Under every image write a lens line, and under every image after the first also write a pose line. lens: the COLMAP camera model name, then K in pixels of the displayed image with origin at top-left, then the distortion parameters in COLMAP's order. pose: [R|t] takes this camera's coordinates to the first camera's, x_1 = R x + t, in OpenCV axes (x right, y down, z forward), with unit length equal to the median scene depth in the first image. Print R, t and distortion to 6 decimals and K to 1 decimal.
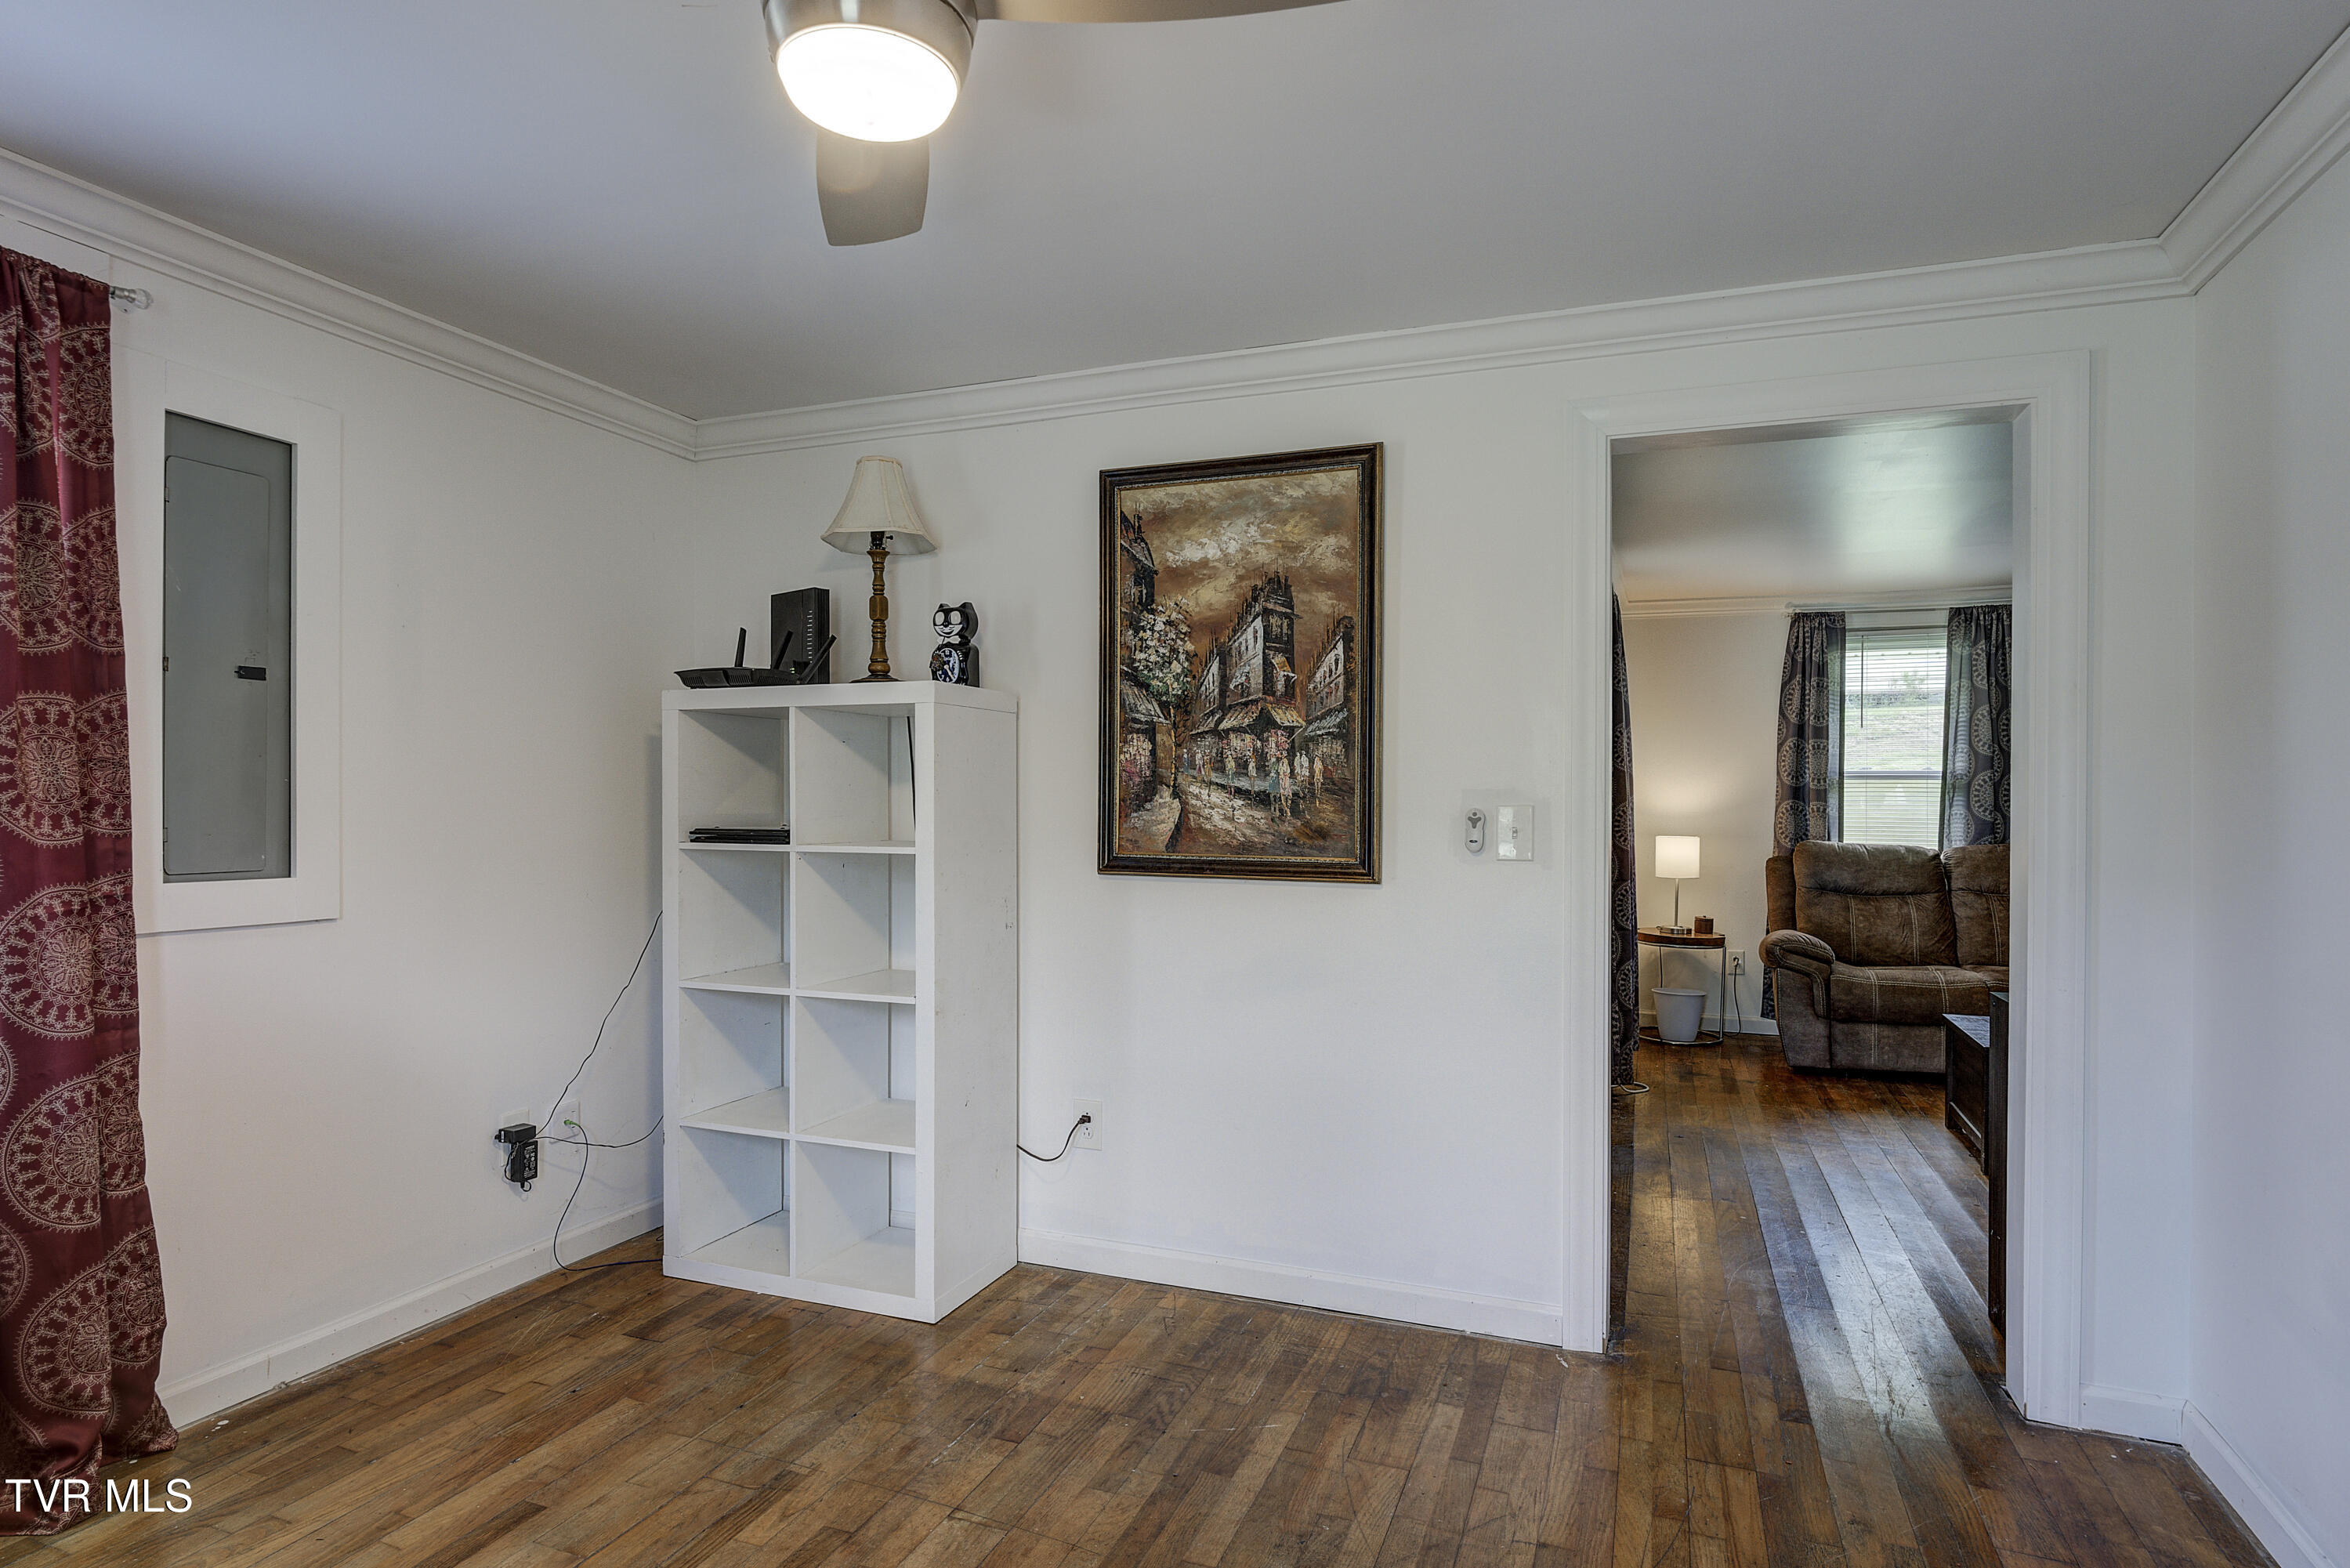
lens RADIAL K [[1246.5, 0, 1168.7], [0, 1246.5, 804.9], [0, 0, 1]] dist [0.000182, -0.002941]
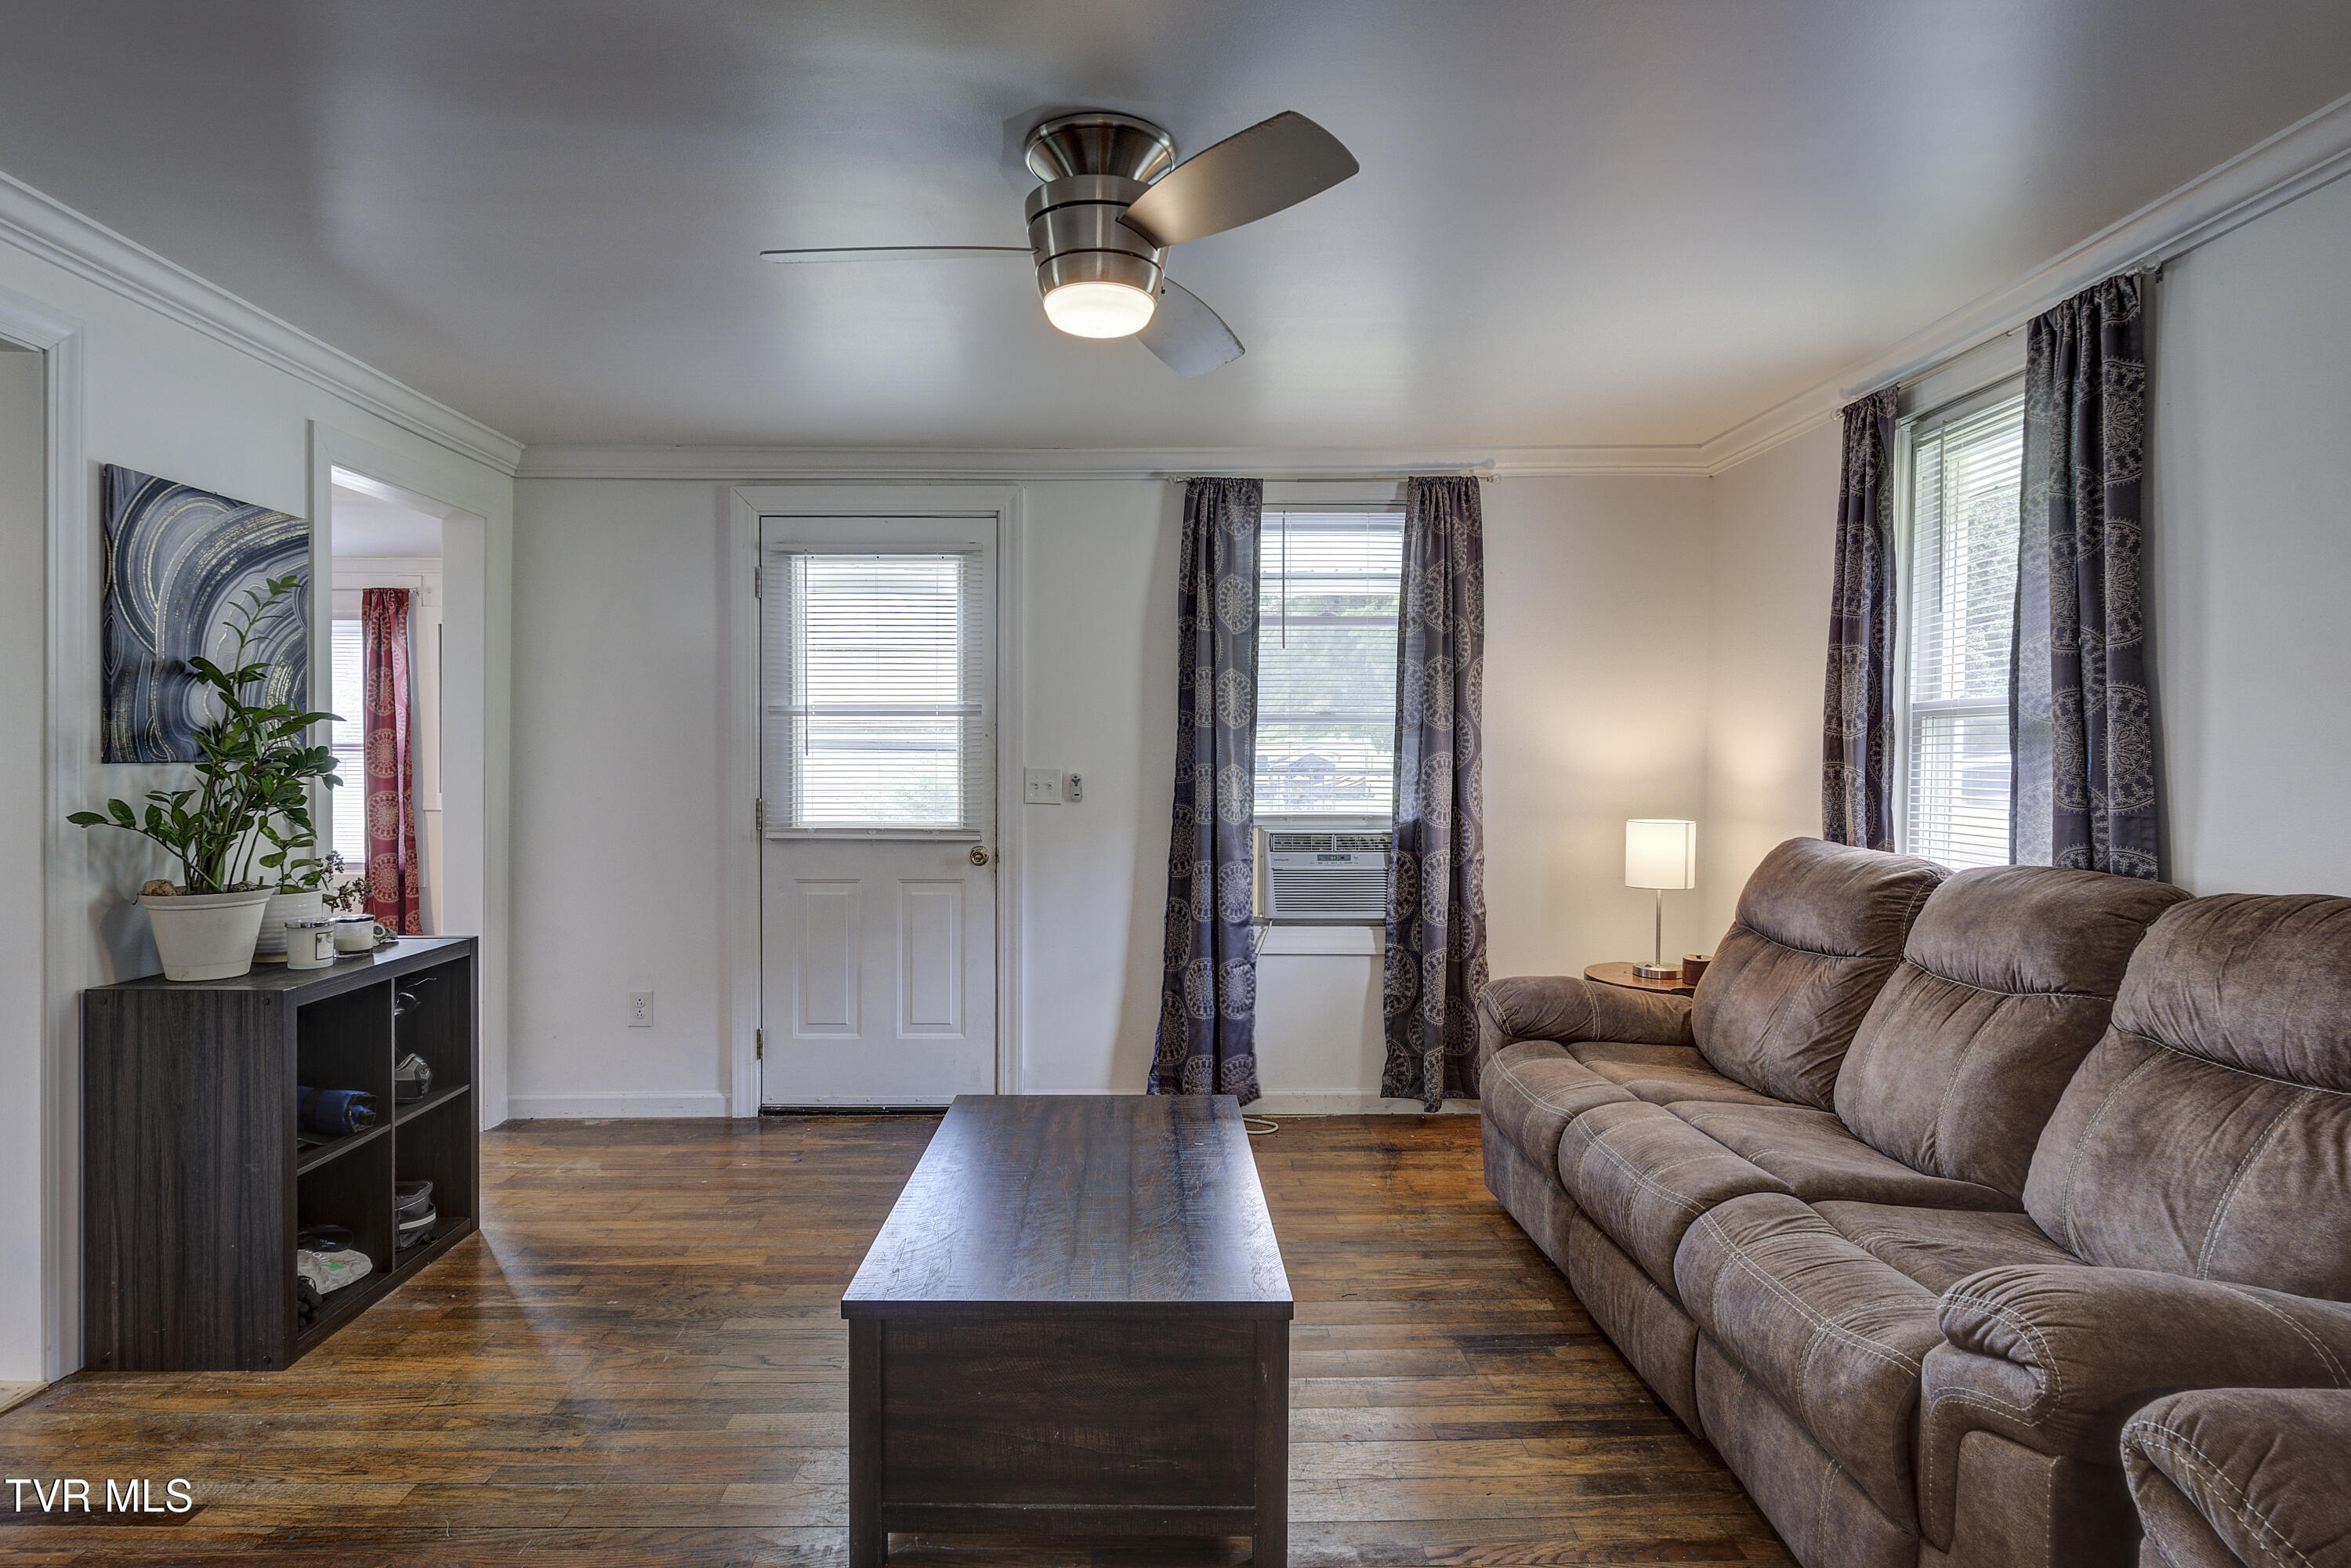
lens RADIAL K [[1247.0, 0, 1163.2], [0, 1247.0, 773.7], [0, 0, 1]] dist [0.000182, -0.002941]
pose [[0.392673, 0.009137, -0.919633, 0.910873], [-0.004064, 0.999958, 0.008199, -0.001774], [0.919669, 0.000518, 0.392694, 0.548042]]
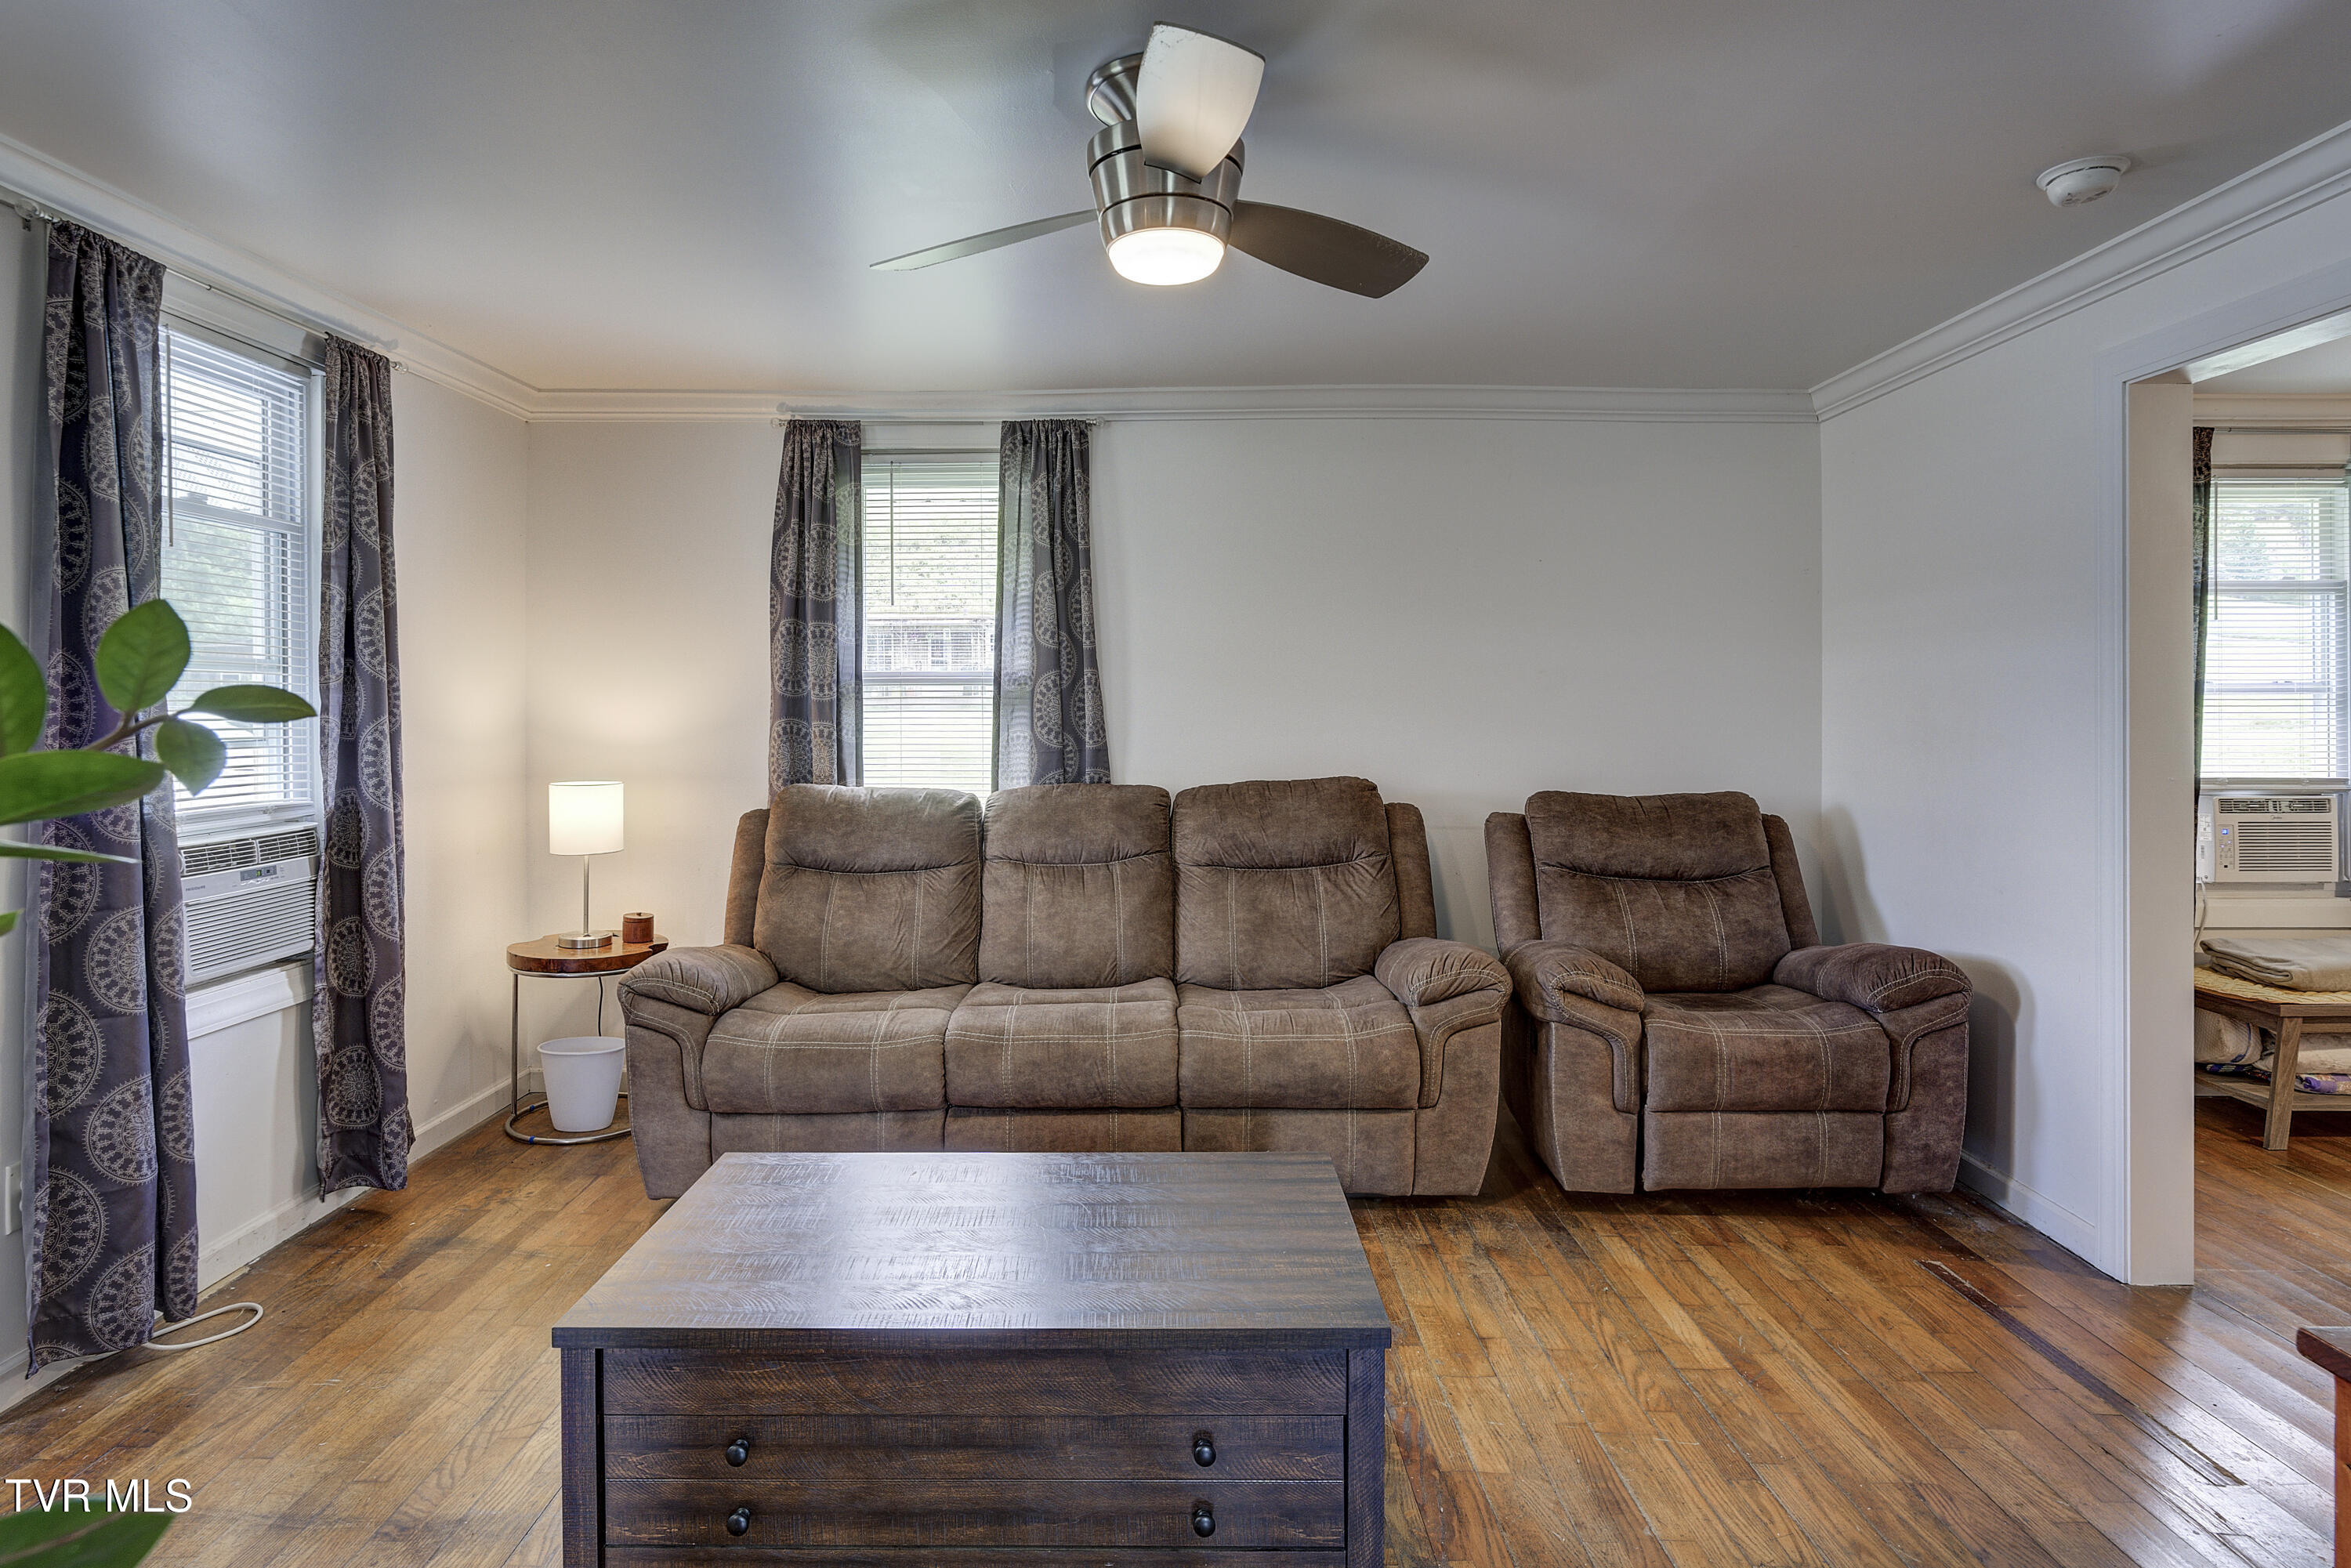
lens RADIAL K [[1247.0, 0, 1150.4], [0, 1247.0, 721.3], [0, 0, 1]] dist [0.000182, -0.002941]
pose [[0.932476, -0.012975, 0.361000, 0.461071], [0.010363, 0.999904, 0.009171, -0.006640], [-0.361084, -0.004811, 0.932521, 0.362753]]
